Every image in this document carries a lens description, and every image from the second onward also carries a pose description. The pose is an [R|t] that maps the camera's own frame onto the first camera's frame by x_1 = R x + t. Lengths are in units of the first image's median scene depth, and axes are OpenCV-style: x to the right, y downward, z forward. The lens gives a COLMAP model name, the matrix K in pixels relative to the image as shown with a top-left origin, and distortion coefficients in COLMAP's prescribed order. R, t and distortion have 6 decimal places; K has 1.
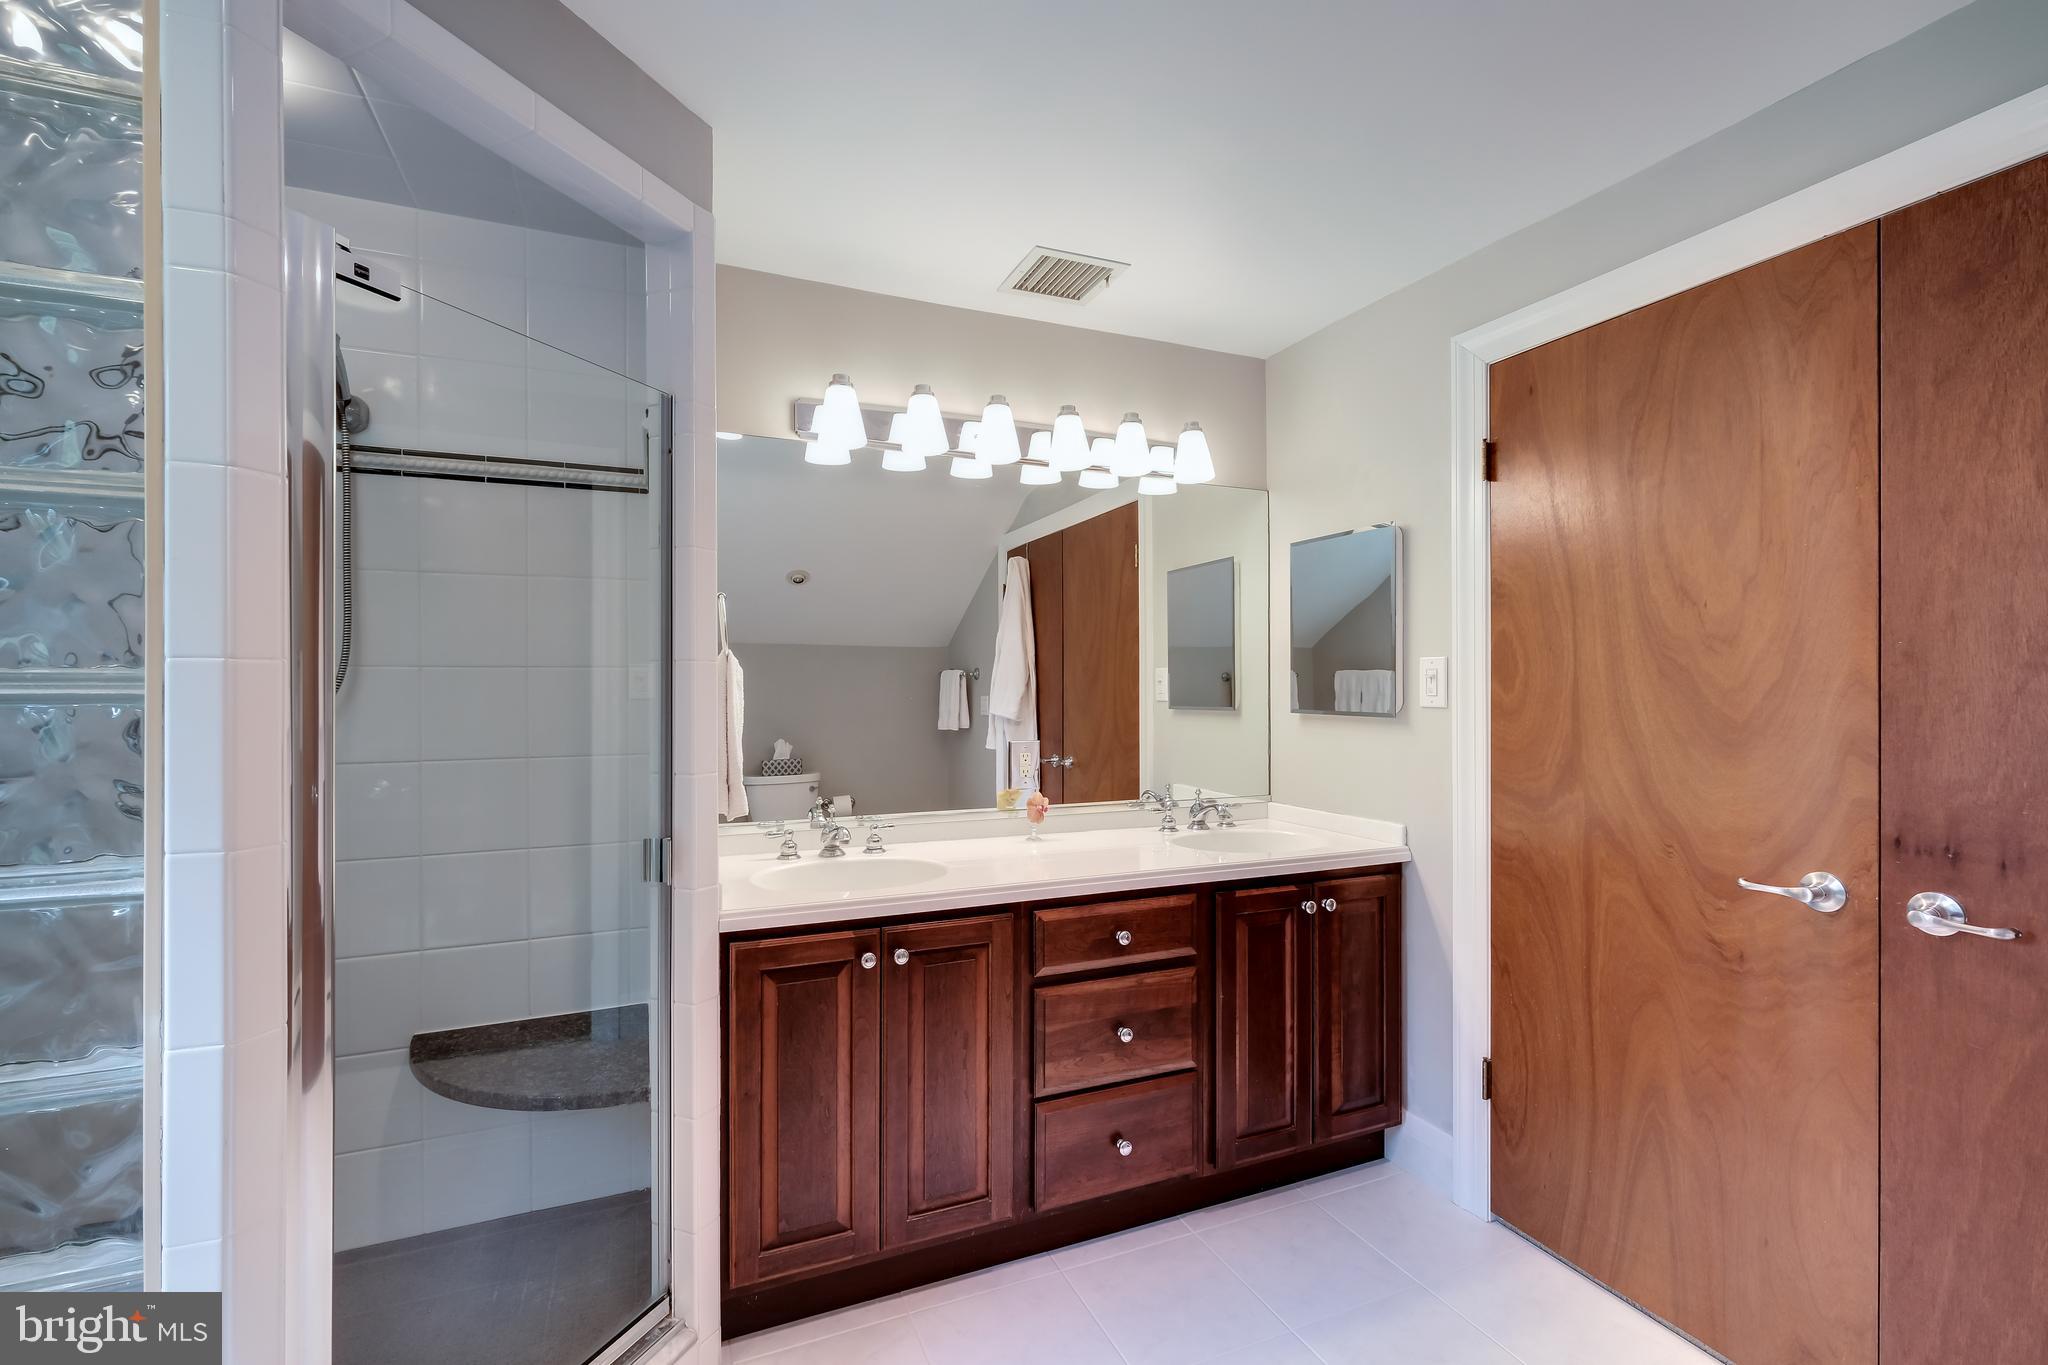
lens RADIAL K [[901.7, 0, 1024.0], [0, 901.7, 682.5], [0, 0, 1]] dist [0.000213, 0.000157]
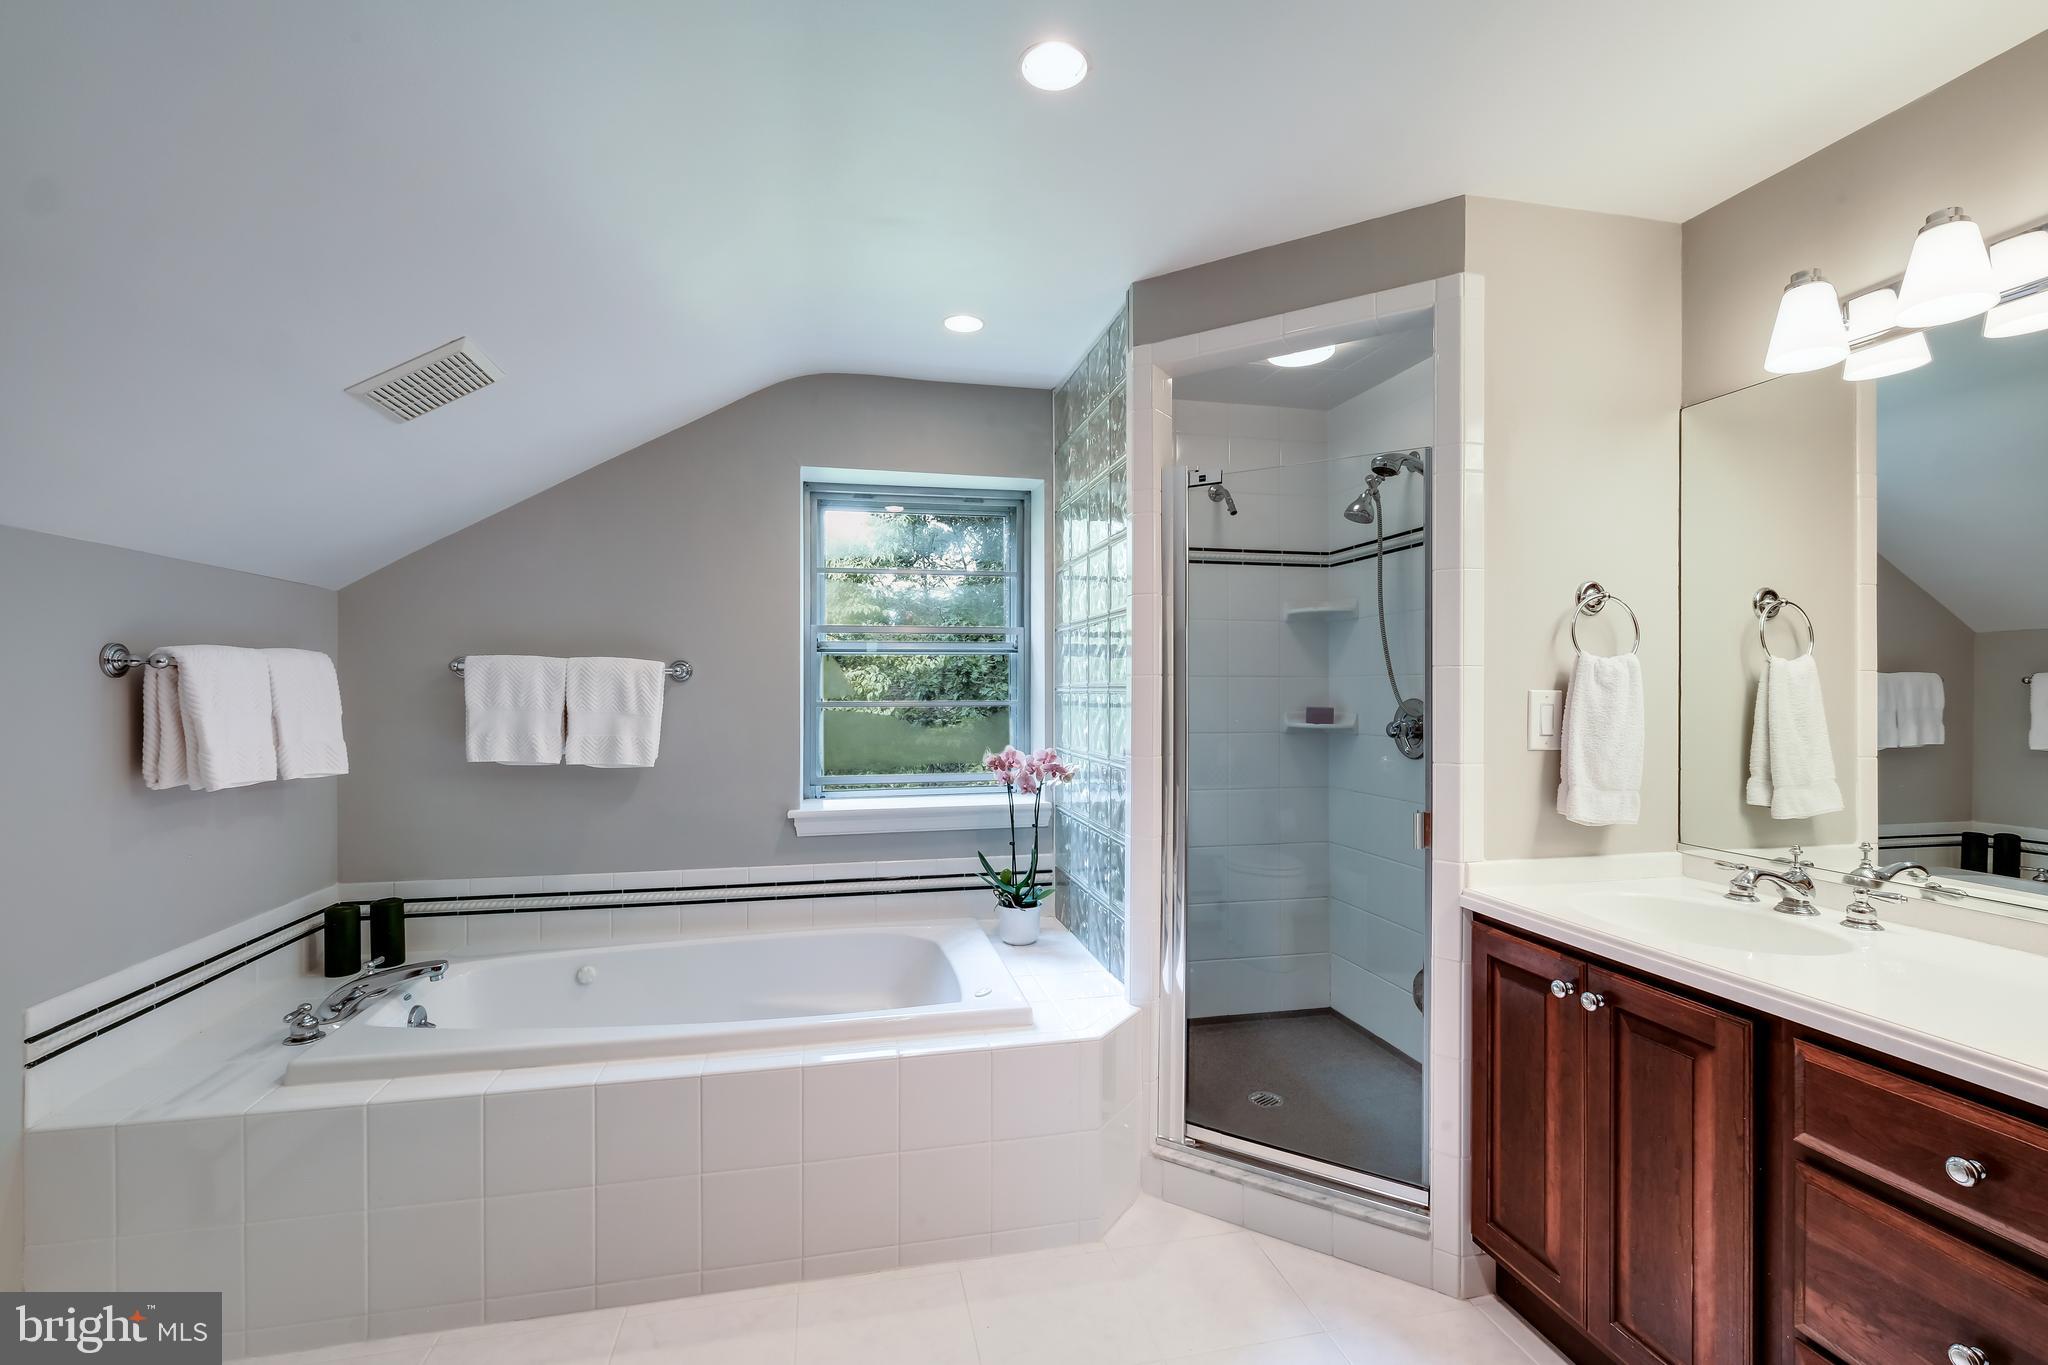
lens RADIAL K [[901.7, 0, 1024.0], [0, 901.7, 682.5], [0, 0, 1]] dist [0.000213, 0.000157]
pose [[-0.185150, -0.000851, -0.982710, 0.748271], [0.001166, 0.999999, -0.001086, -0.000438], [0.982710, -0.001347, -0.185148, 0.579612]]
